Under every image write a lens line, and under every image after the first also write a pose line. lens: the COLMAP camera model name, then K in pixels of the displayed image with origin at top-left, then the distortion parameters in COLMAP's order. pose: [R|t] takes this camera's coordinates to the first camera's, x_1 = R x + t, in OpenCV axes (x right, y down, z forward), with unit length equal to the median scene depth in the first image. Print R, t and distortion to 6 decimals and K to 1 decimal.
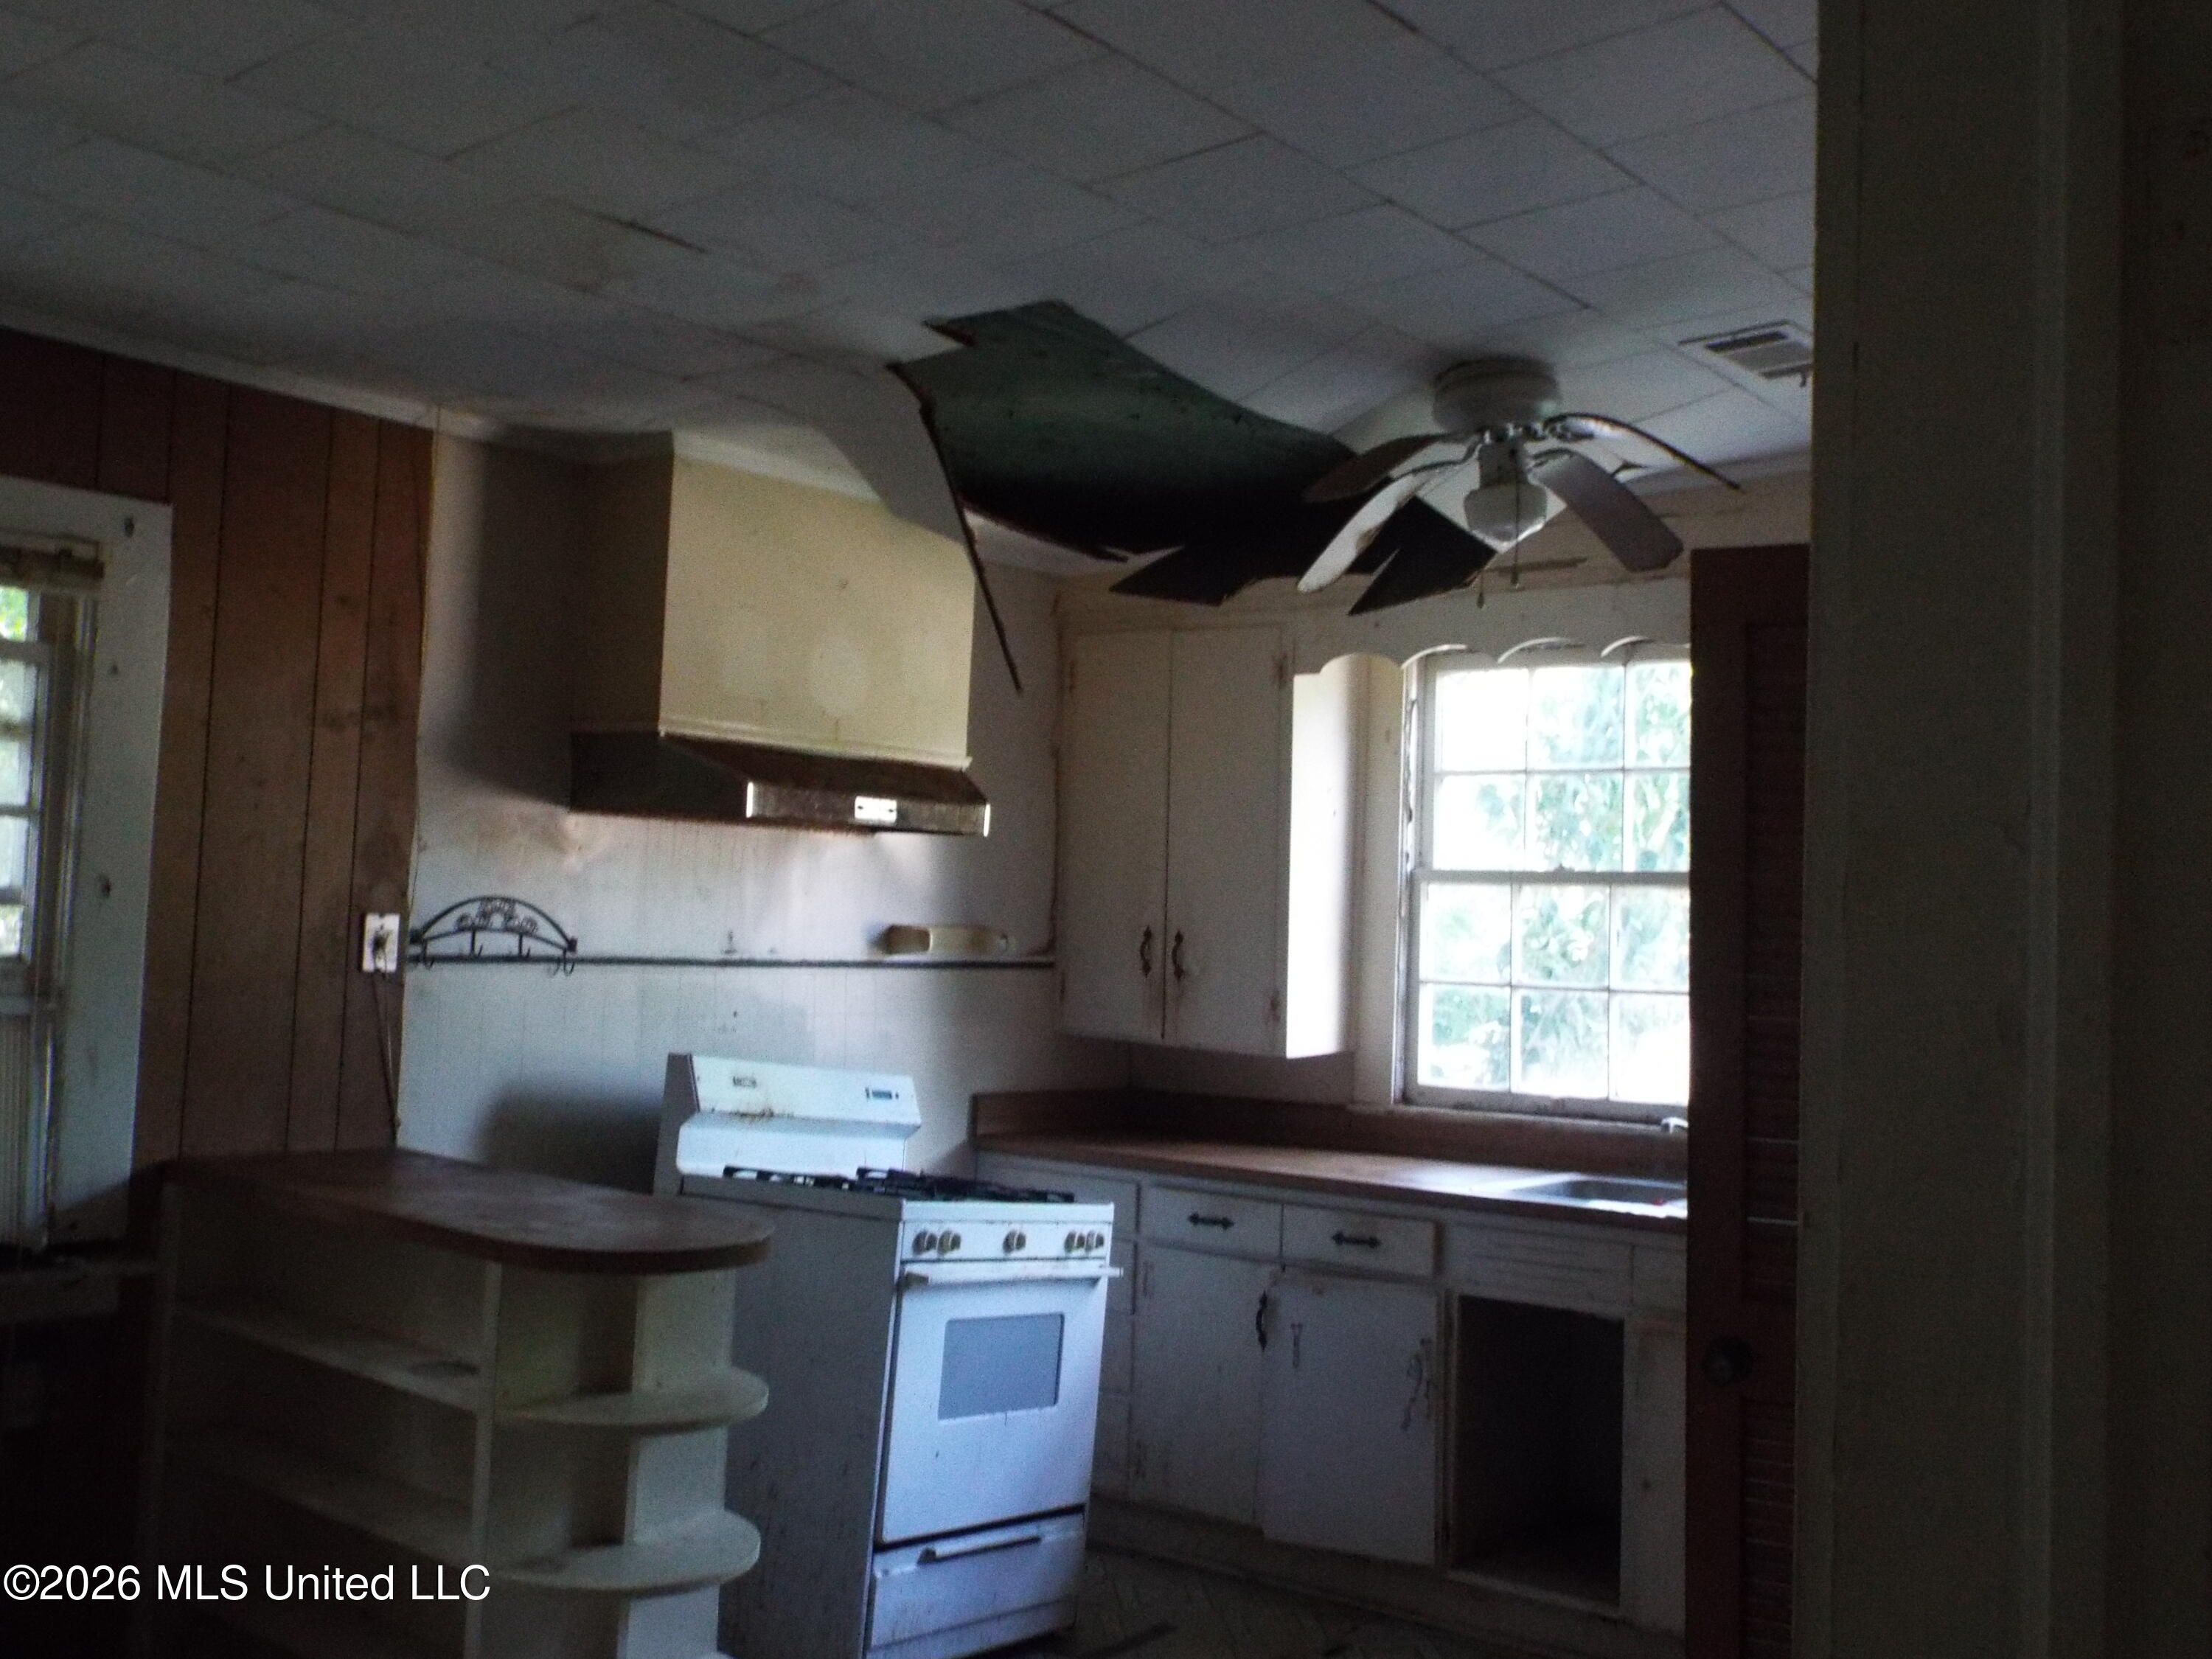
lens RADIAL K [[2102.9, 0, 1106.0], [0, 2102.9, 829.5], [0, 0, 1]] dist [-0.011069, -0.008698]
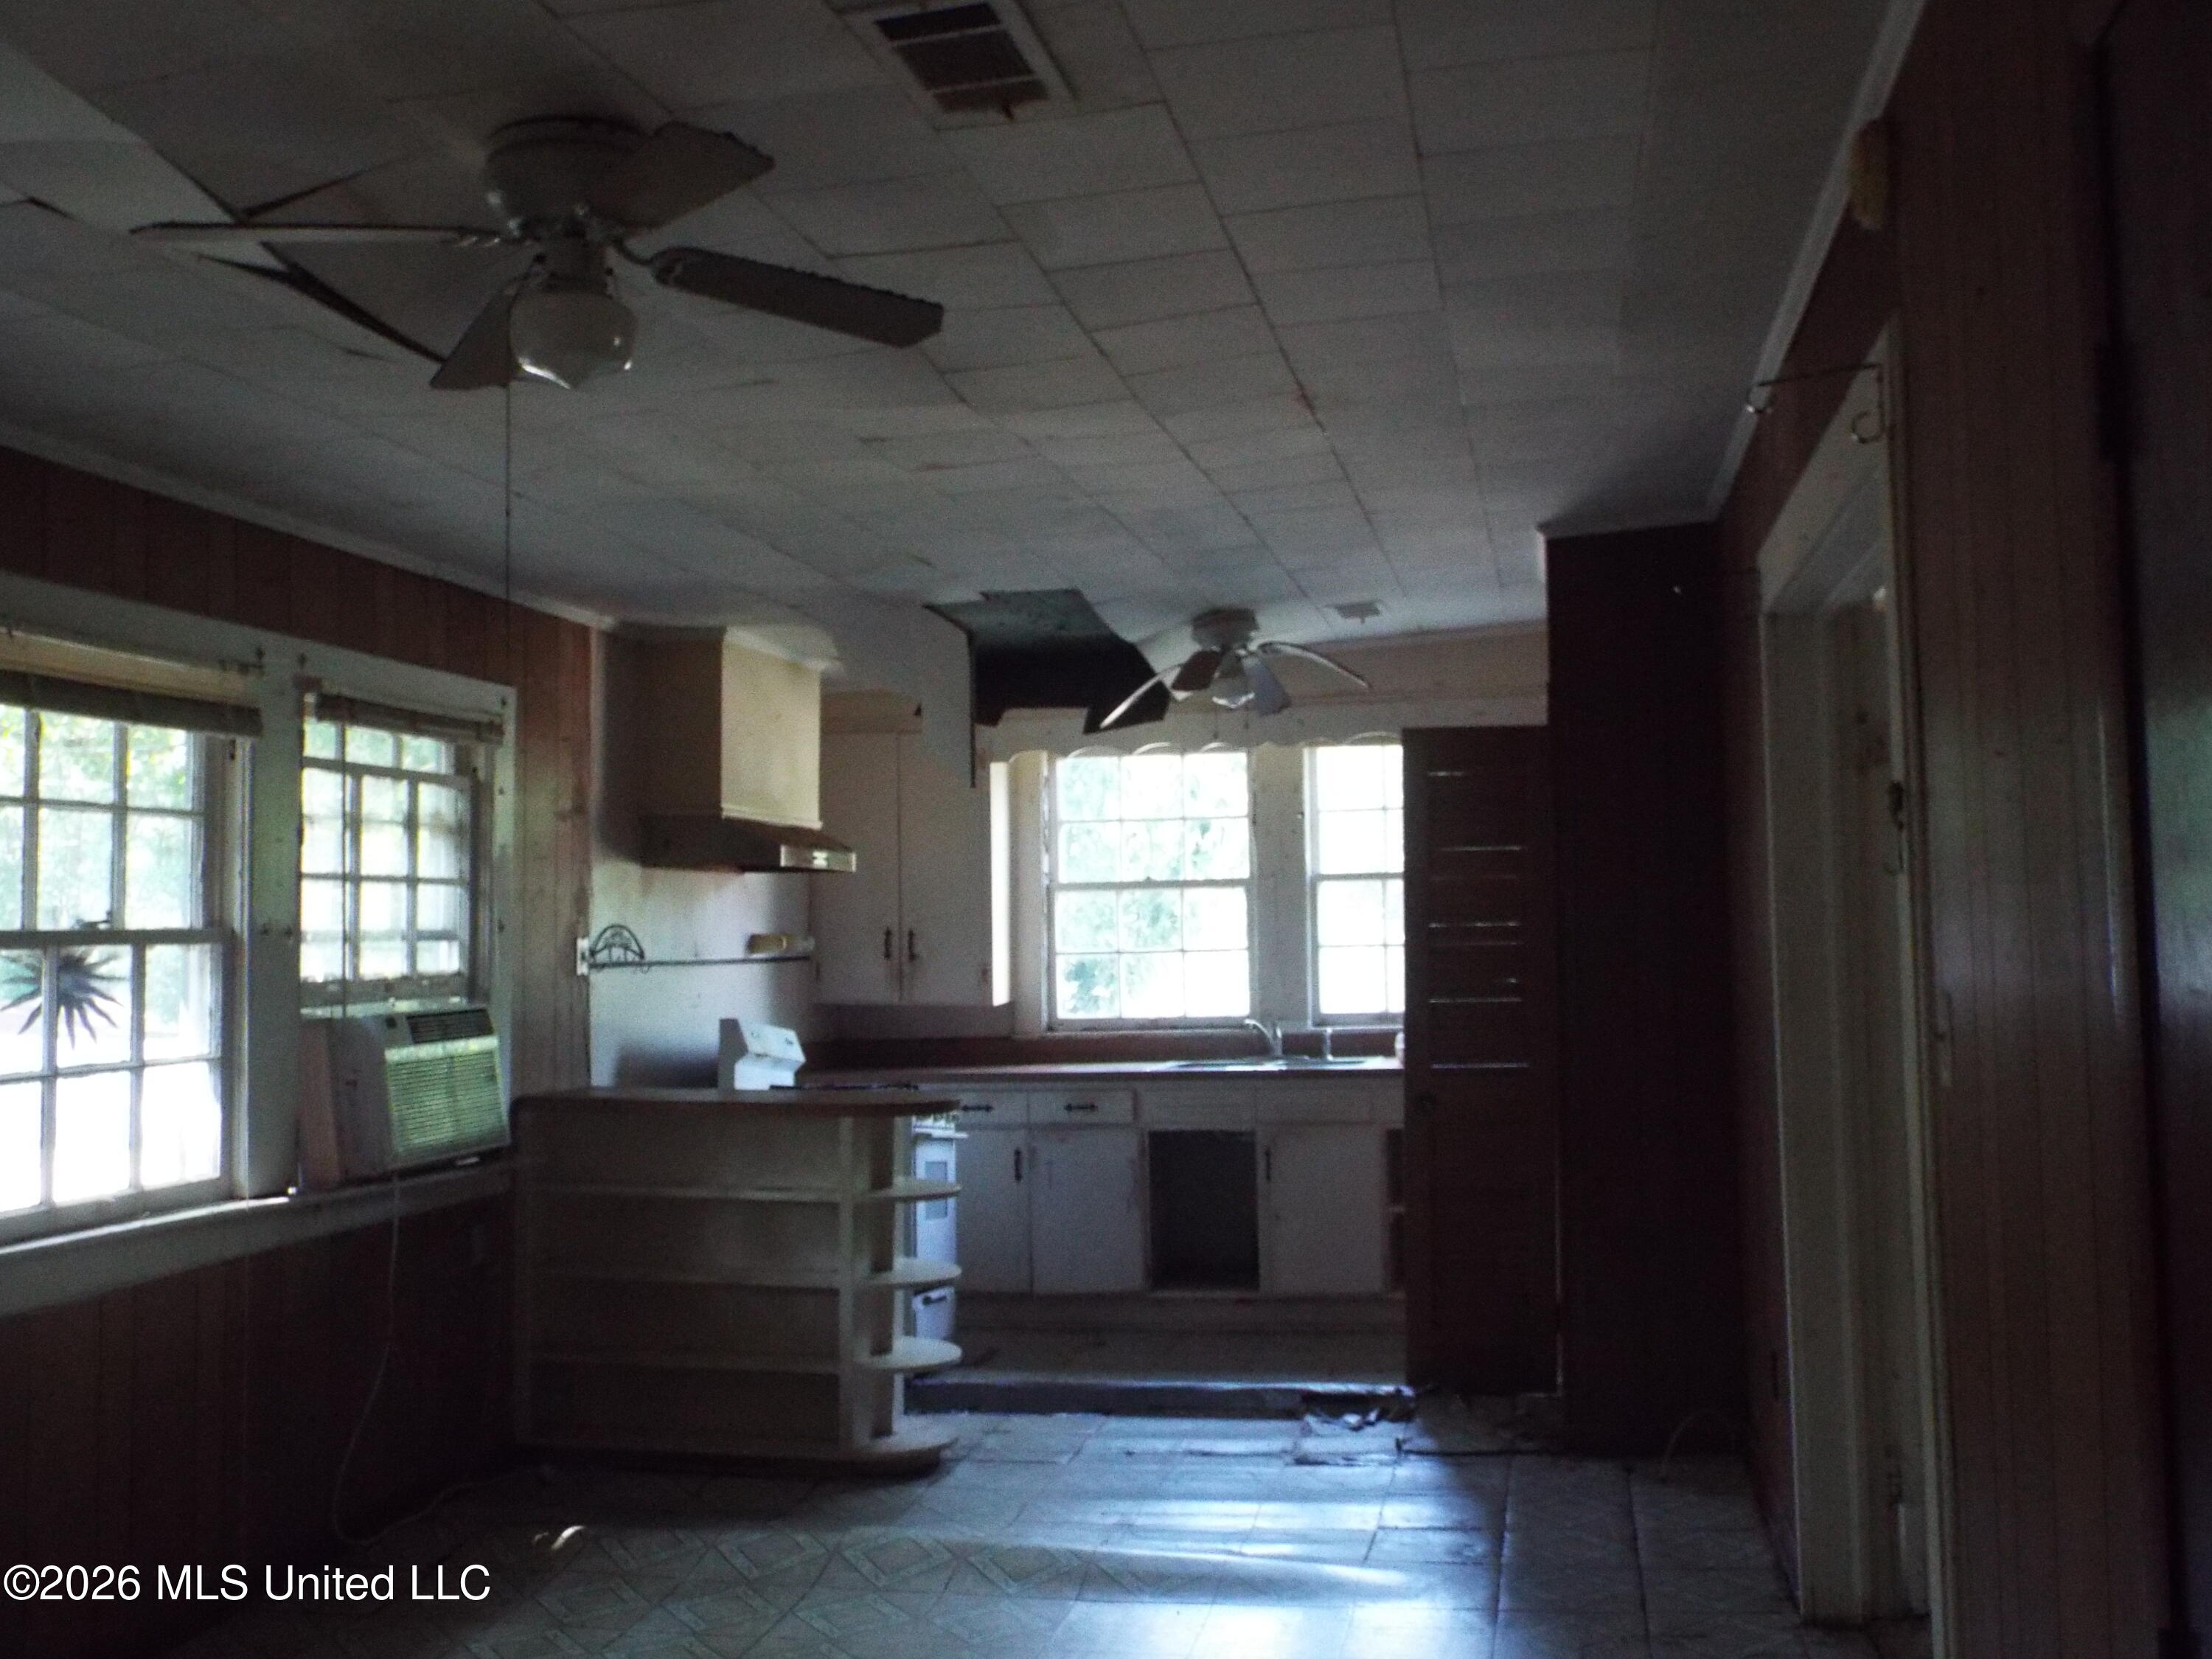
lens RADIAL K [[2102.9, 0, 1106.0], [0, 2102.9, 829.5], [0, 0, 1]] dist [-0.011069, -0.008698]
pose [[0.895138, -0.029956, 0.444781, -0.595160], [0.031815, 0.999488, 0.003287, -0.028761], [-0.444652, 0.011209, 0.895633, -0.499069]]
